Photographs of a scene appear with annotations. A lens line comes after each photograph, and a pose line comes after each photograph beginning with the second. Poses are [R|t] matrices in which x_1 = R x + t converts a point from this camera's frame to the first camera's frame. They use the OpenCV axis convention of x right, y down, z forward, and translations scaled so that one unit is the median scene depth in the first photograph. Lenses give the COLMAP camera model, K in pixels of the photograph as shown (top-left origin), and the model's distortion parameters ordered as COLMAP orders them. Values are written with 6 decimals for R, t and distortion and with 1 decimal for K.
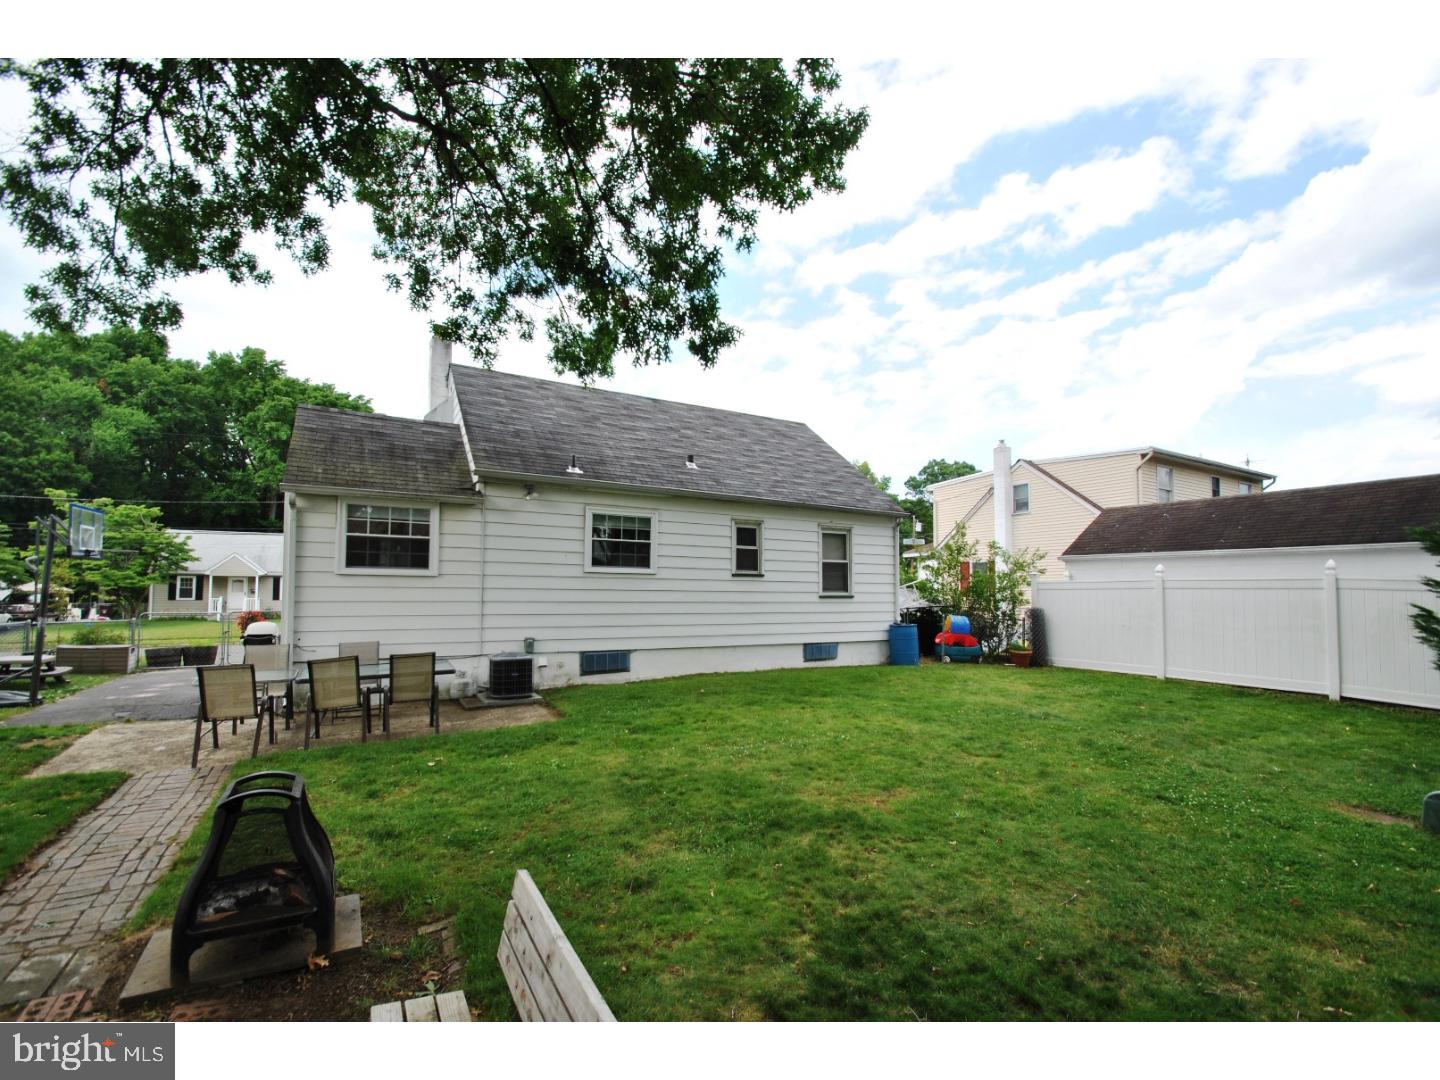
lens RADIAL K [[643.5, 0, 720.0], [0, 643.5, 540.0], [0, 0, 1]] dist [0.000052, 0.000059]
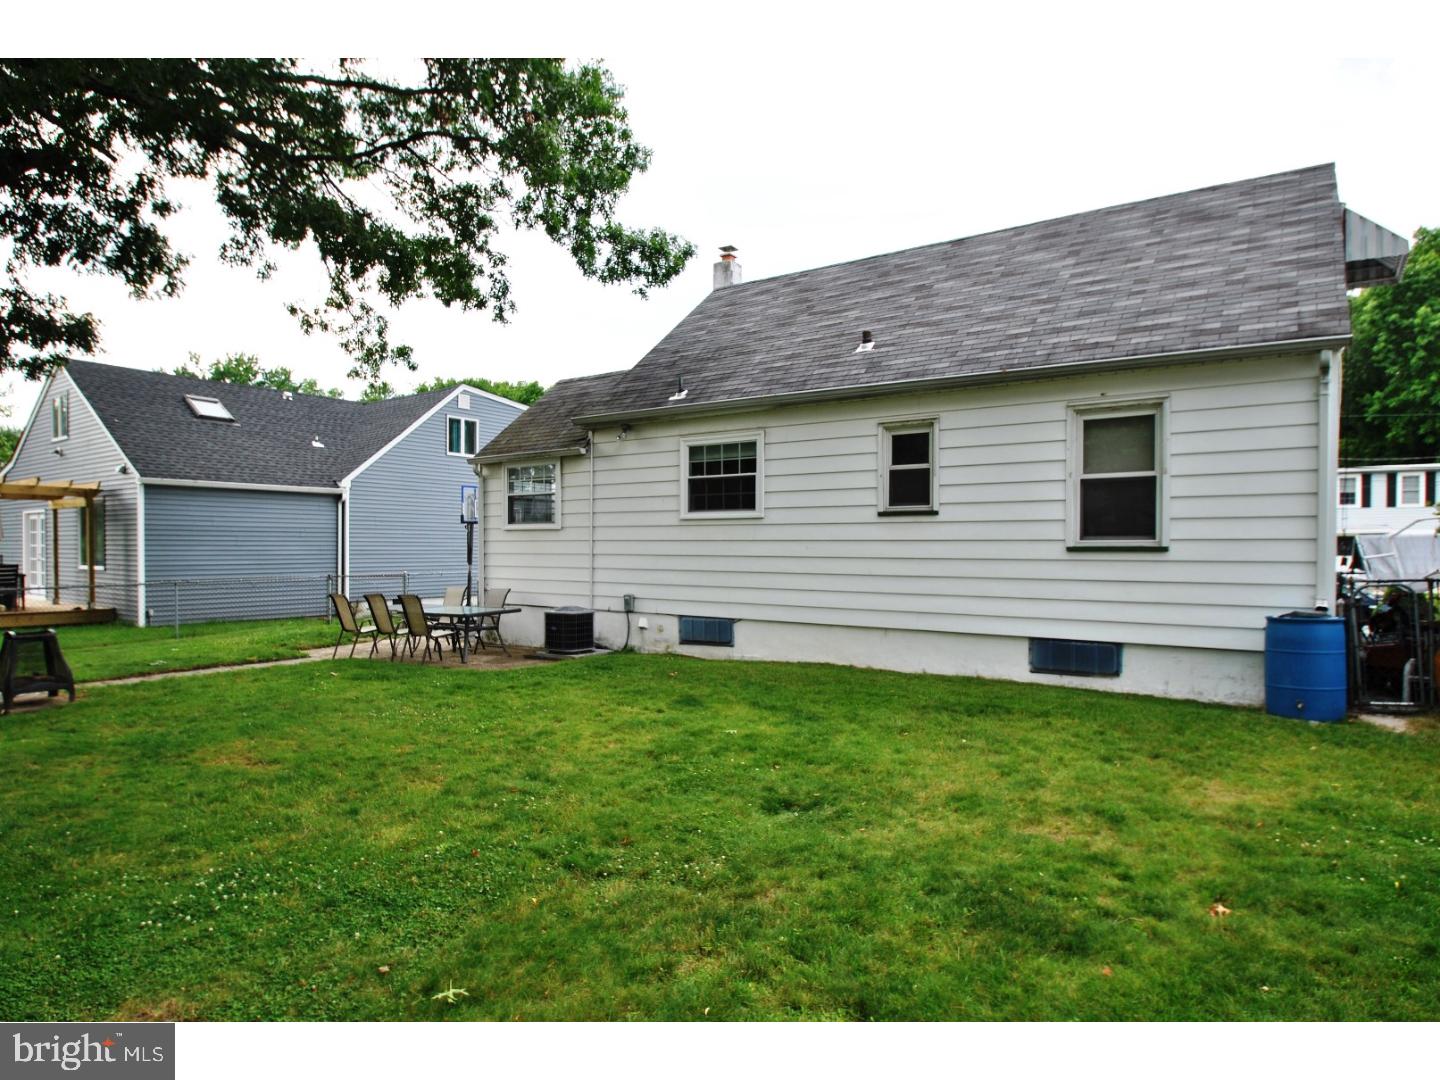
lens RADIAL K [[905.6, 0, 720.0], [0, 905.6, 540.0], [0, 0, 1]] dist [-0.000016, -0.001025]
pose [[0.400080, -0.016826, -0.916326, 0.814132], [0.074193, 0.997144, 0.014083, 0.059664], [0.913472, -0.073619, 0.400186, 0.547115]]
